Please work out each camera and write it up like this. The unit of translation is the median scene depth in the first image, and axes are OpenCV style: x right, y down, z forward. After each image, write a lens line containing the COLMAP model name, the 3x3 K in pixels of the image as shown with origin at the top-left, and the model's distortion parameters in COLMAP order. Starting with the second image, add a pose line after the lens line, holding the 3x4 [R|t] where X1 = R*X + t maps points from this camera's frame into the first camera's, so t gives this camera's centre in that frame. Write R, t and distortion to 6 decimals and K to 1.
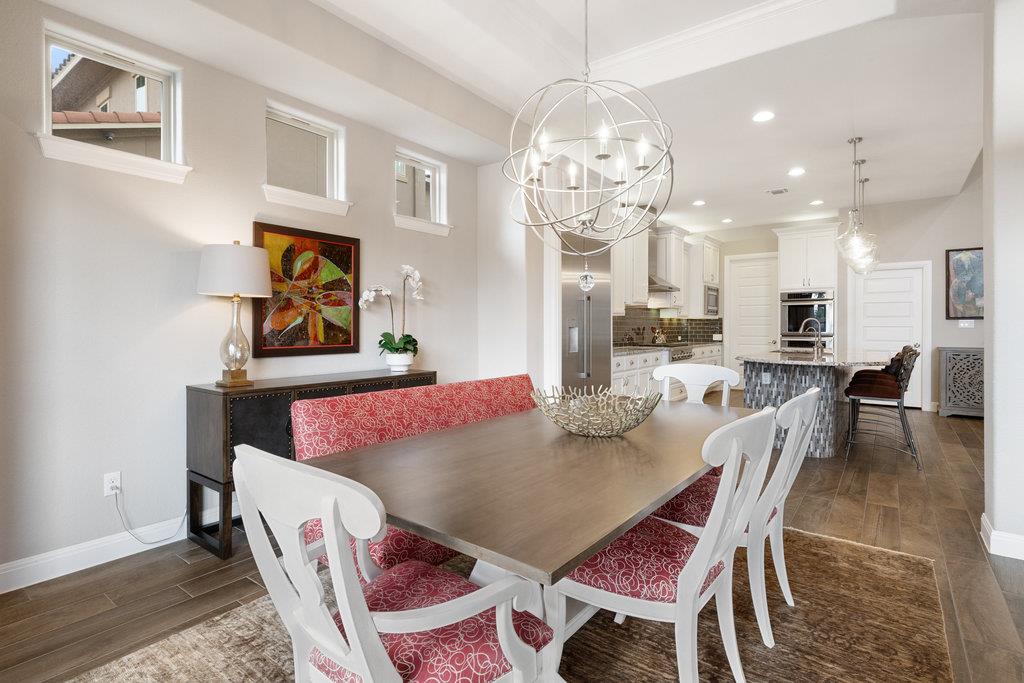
lens RADIAL K [[484.6, 0, 512.8], [0, 484.6, 326.5], [0, 0, 1]] dist [0.000462, 0.000095]
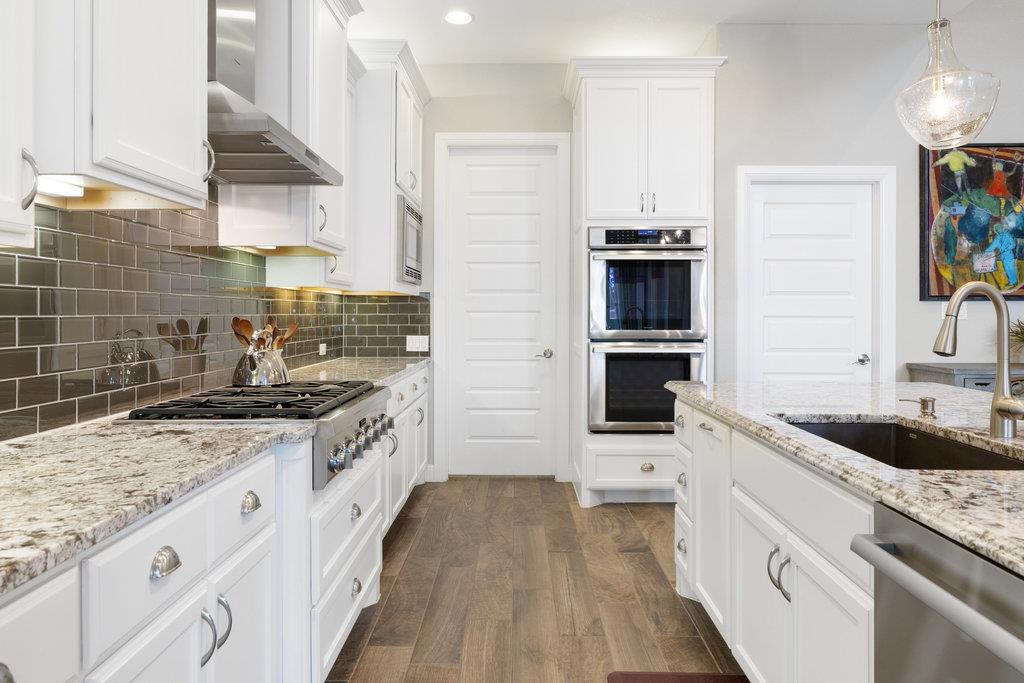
lens RADIAL K [[670.7, 0, 512.9], [0, 670.7, 308.3], [0, 0, 1]] dist [0.000095, 0.000171]
pose [[0.793620, 0.004224, 0.608399, 0.180502], [-0.001171, 0.999985, -0.005415, -0.002951], [-0.608413, 0.003585, 0.793613, 0.603037]]
